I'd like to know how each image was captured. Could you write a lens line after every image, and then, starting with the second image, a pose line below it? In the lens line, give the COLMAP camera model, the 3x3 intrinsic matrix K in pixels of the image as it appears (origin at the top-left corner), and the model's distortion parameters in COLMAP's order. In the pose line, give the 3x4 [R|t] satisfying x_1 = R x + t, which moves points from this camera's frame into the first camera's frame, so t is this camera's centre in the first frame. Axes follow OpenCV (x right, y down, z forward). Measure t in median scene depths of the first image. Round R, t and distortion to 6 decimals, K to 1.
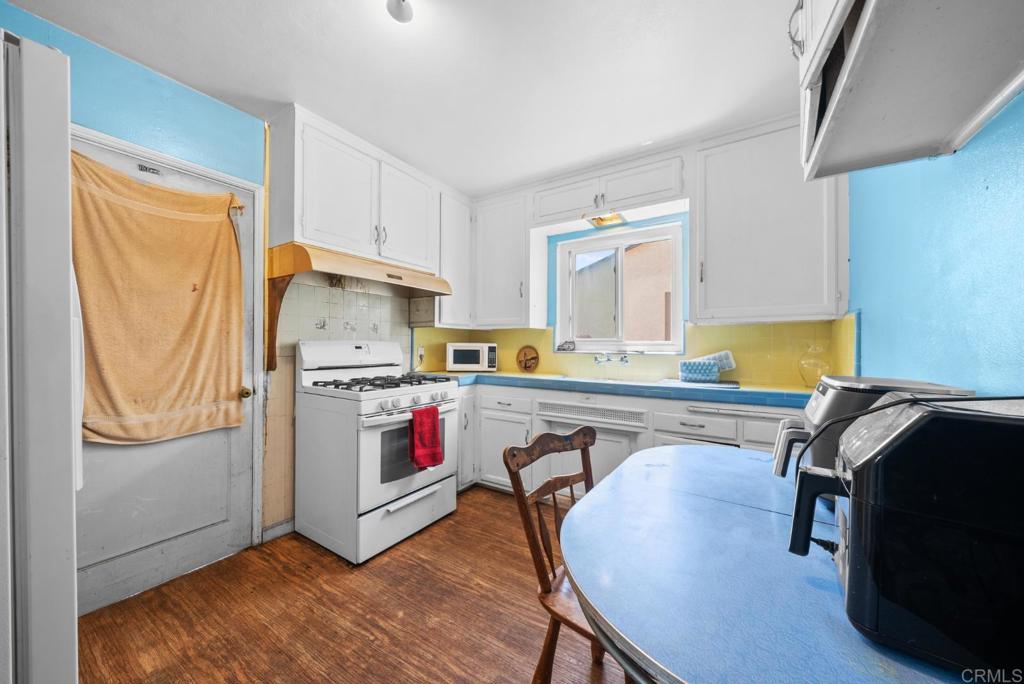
lens RADIAL K [[357.3, 0, 514.9], [0, 357.3, 339.8], [0, 0, 1]] dist [0.002257, 0.000073]
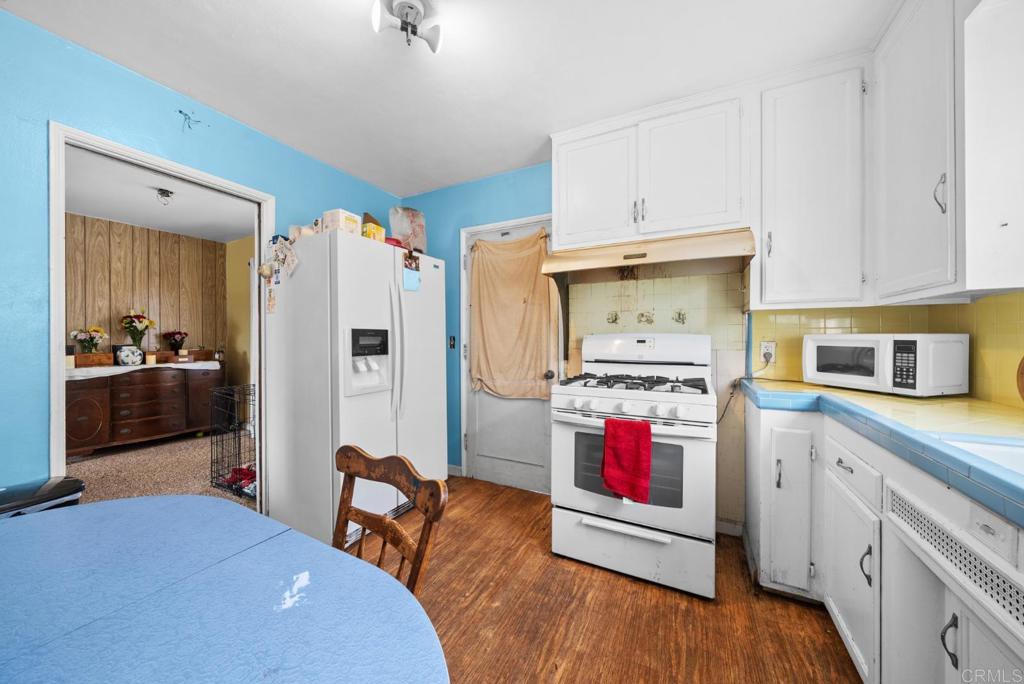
lens RADIAL K [[357.3, 0, 514.9], [0, 357.3, 339.8], [0, 0, 1]] dist [0.002257, 0.000073]
pose [[0.094936, -0.002214, -0.995481, 0.514763], [0.017037, 0.999855, -0.000599, 0.014728], [0.995338, -0.016903, 0.094960, 0.719086]]
